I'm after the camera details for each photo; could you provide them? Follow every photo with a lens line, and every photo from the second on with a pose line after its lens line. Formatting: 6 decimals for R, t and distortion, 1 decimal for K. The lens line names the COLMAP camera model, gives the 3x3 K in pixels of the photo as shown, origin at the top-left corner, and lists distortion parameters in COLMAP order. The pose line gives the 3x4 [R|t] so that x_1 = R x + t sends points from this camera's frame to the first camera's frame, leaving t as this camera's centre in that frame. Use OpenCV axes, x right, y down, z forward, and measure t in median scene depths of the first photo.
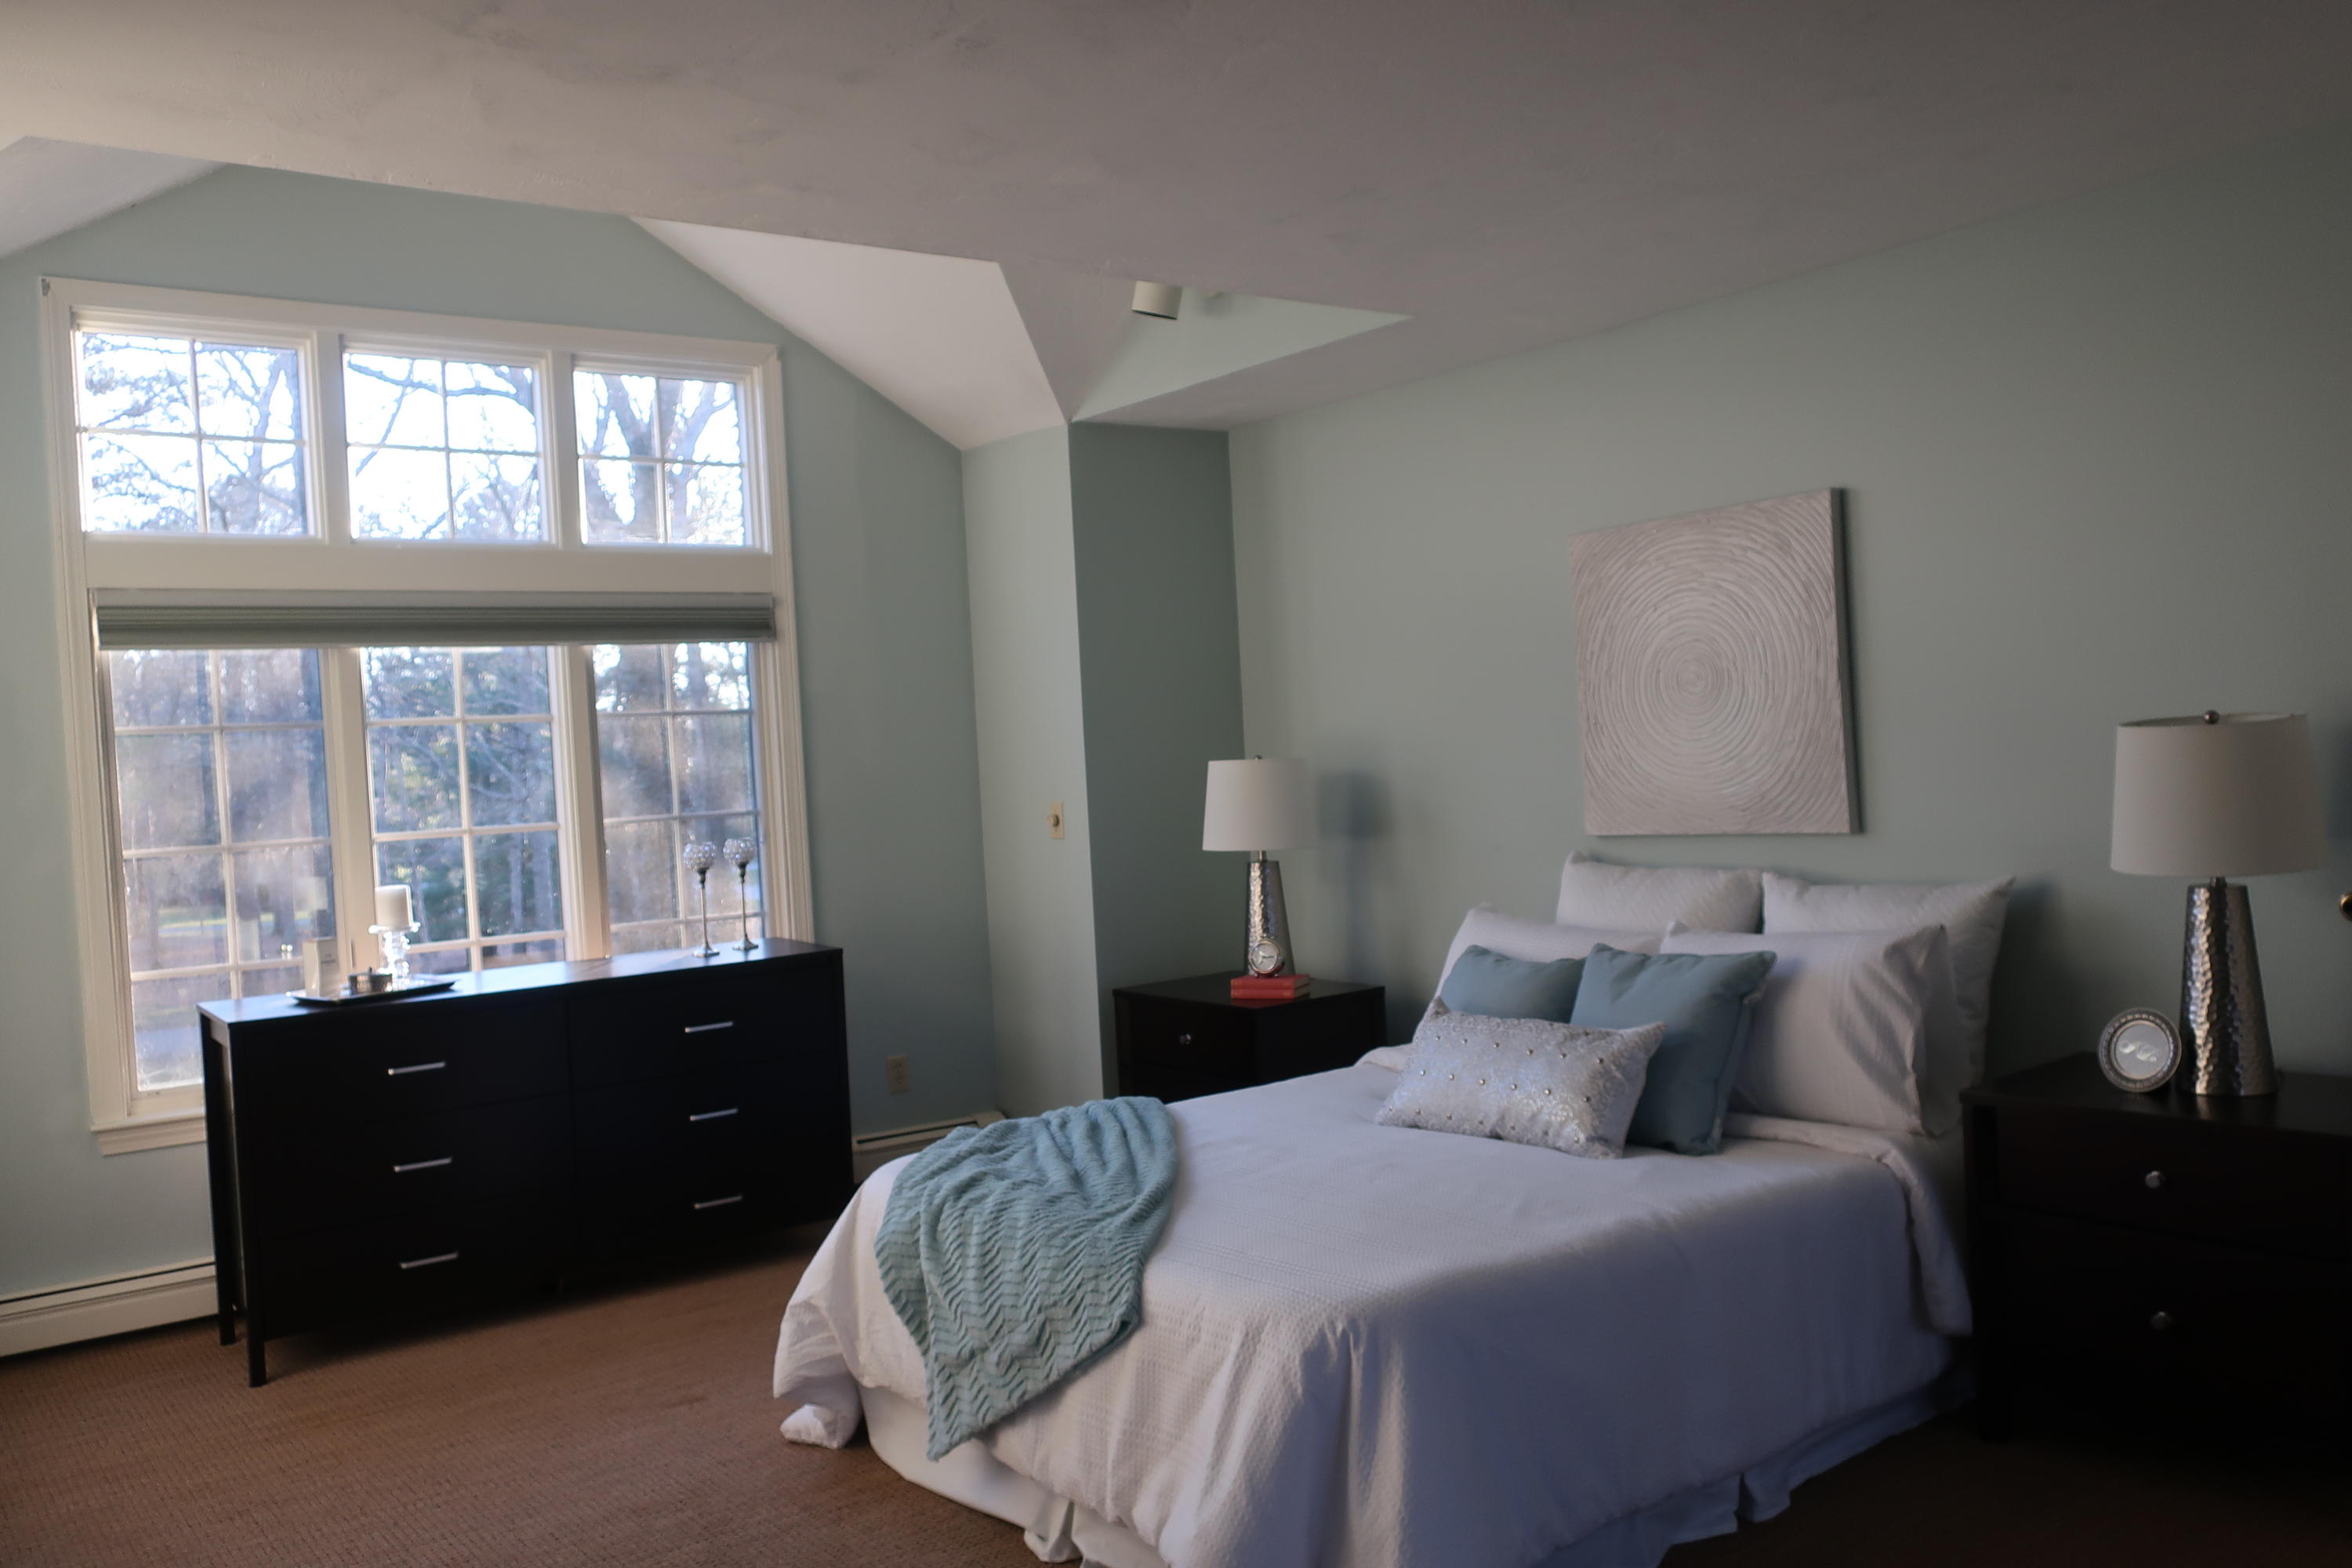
lens RADIAL K [[1825.8, 0, 1176.9], [0, 1825.8, 791.5], [0, 0, 1]] dist [-0.020010, -0.016949]
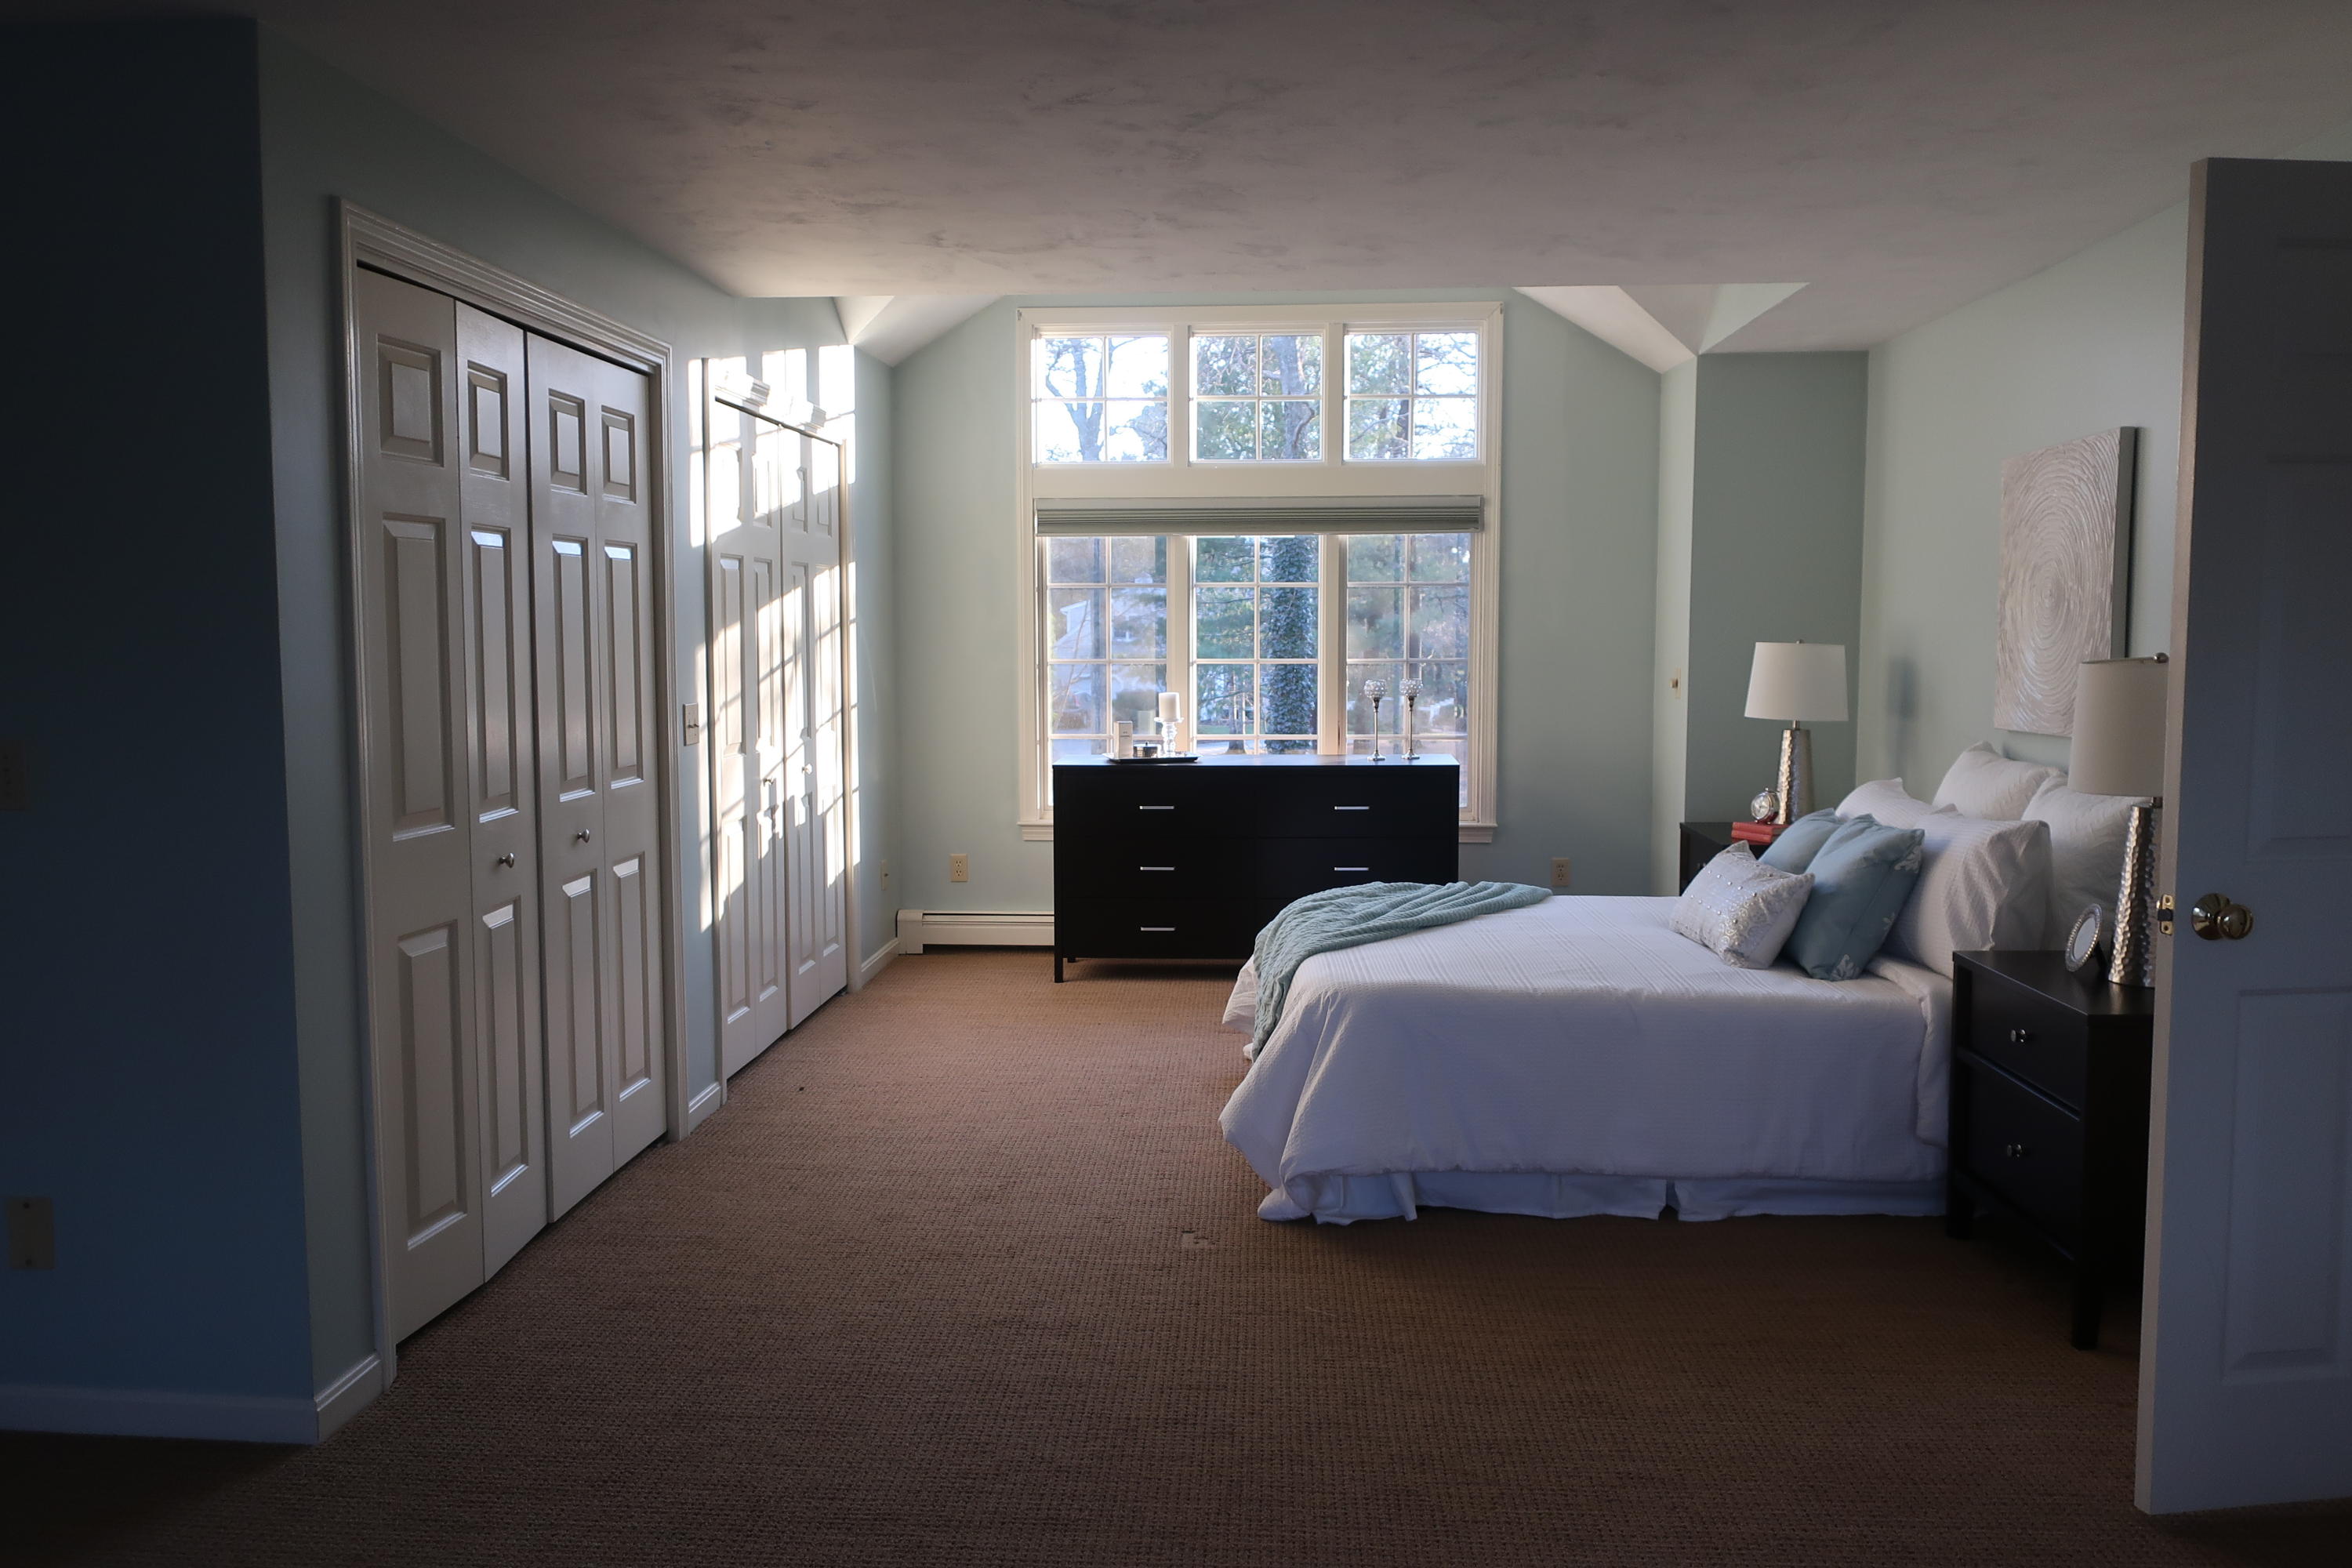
lens RADIAL K [[1825.8, 0, 1173.7], [0, 1825.8, 779.8], [0, 0, 1]] dist [-0.020010, -0.016949]
pose [[0.757969, 0.106127, -0.643599, 0.590623], [-0.051286, 0.993317, 0.103394, -0.035825], [0.650271, -0.045361, 0.758347, -0.191173]]
